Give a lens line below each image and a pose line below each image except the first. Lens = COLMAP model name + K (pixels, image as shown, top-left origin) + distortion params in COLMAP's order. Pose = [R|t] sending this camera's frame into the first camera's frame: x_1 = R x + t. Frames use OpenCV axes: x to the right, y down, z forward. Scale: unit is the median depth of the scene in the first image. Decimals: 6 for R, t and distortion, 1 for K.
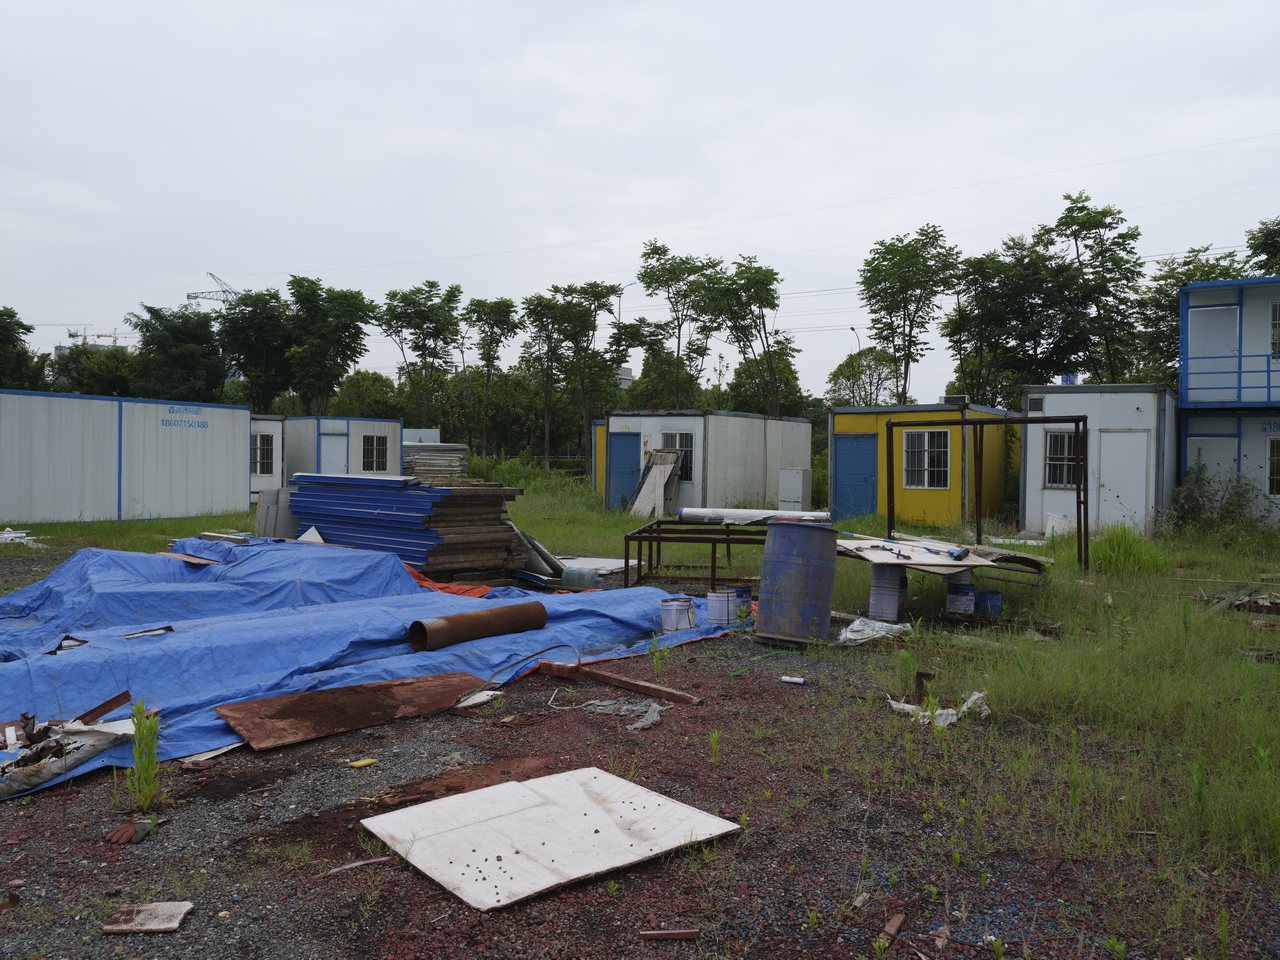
lens RADIAL K [[998.5, 0, 615.3], [0, 998.5, 465.4], [0, 0, 1]] dist [-0.003468, -0.008802]
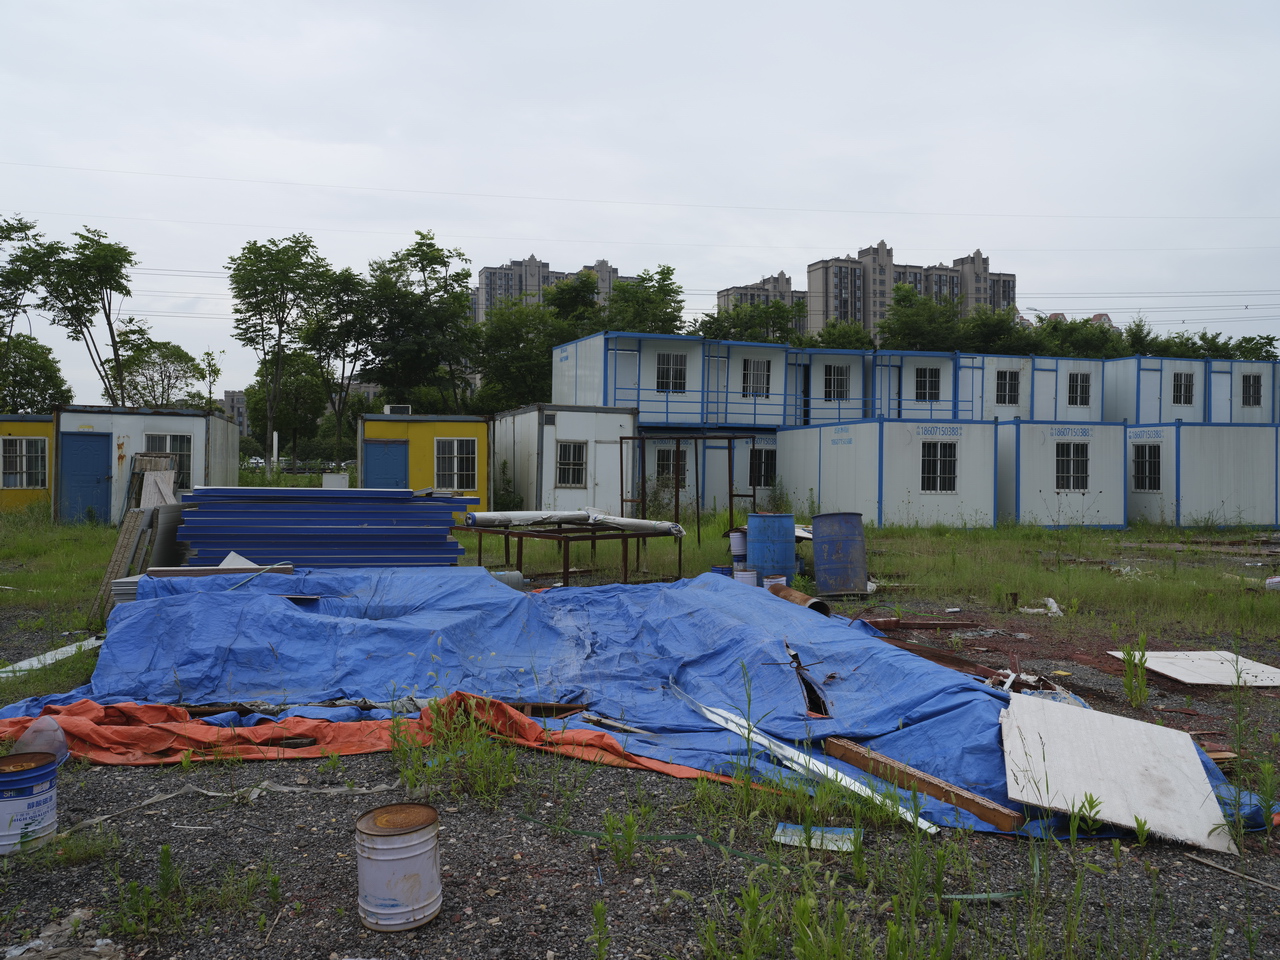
lens RADIAL K [[988.8, 0, 671.4], [0, 988.8, 481.4], [0, 0, 1]] dist [0.001144, -0.000546]
pose [[0.592670, -0.016305, 0.805280, -0.278364], [0.005476, 0.999854, 0.016215, -0.002340], [-0.805427, -0.005200, 0.592673, 0.095882]]
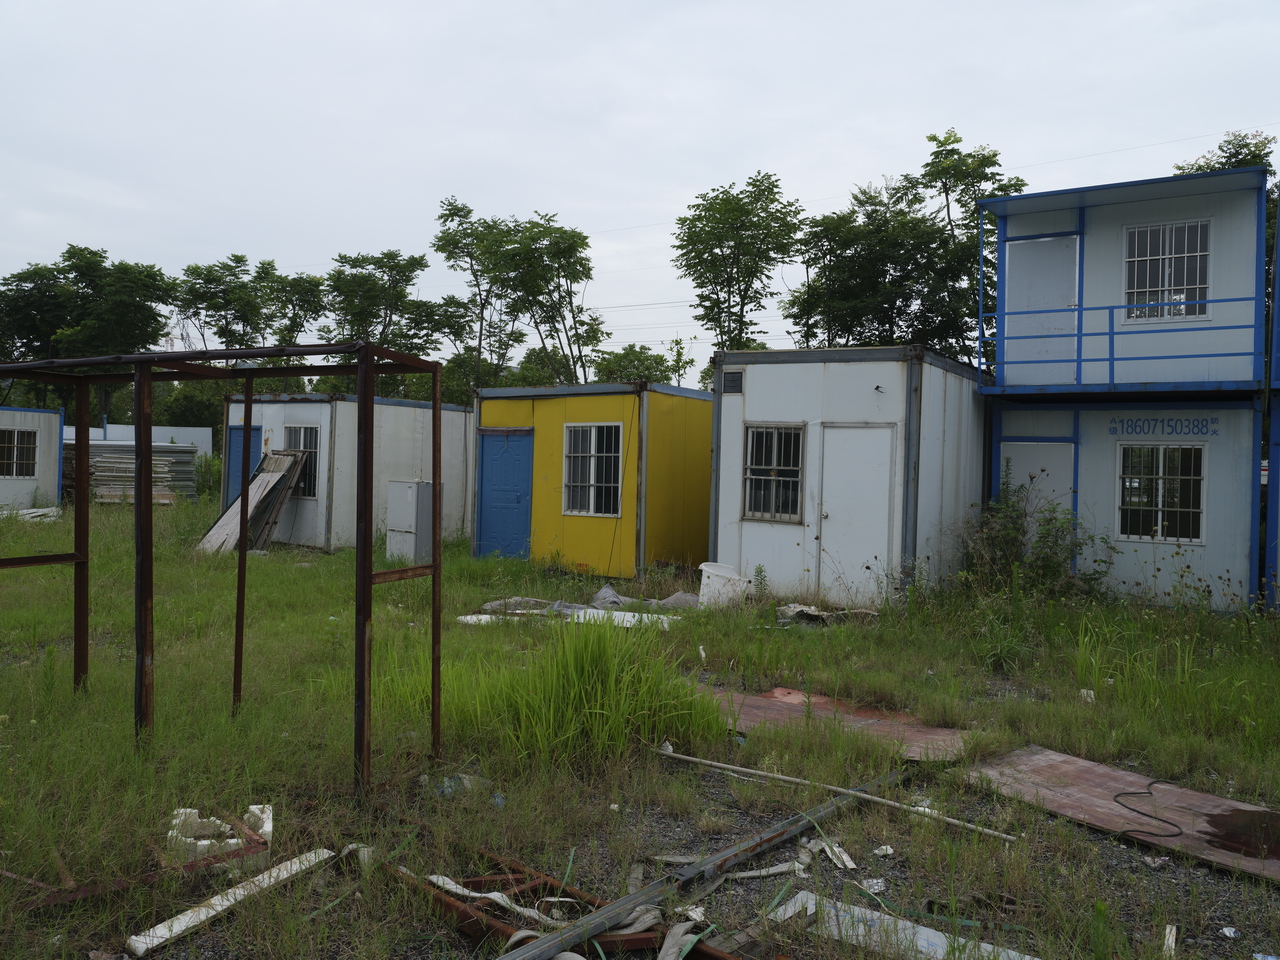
lens RADIAL K [[977.8, 0, 638.9], [0, 977.8, 463.5], [0, 0, 1]] dist [0.001270, -0.003971]
pose [[0.999799, 0.016602, 0.011240, 0.213220], [-0.016429, 0.999748, -0.015314, -0.000565], [-0.011491, 0.015126, 0.999820, 0.239264]]
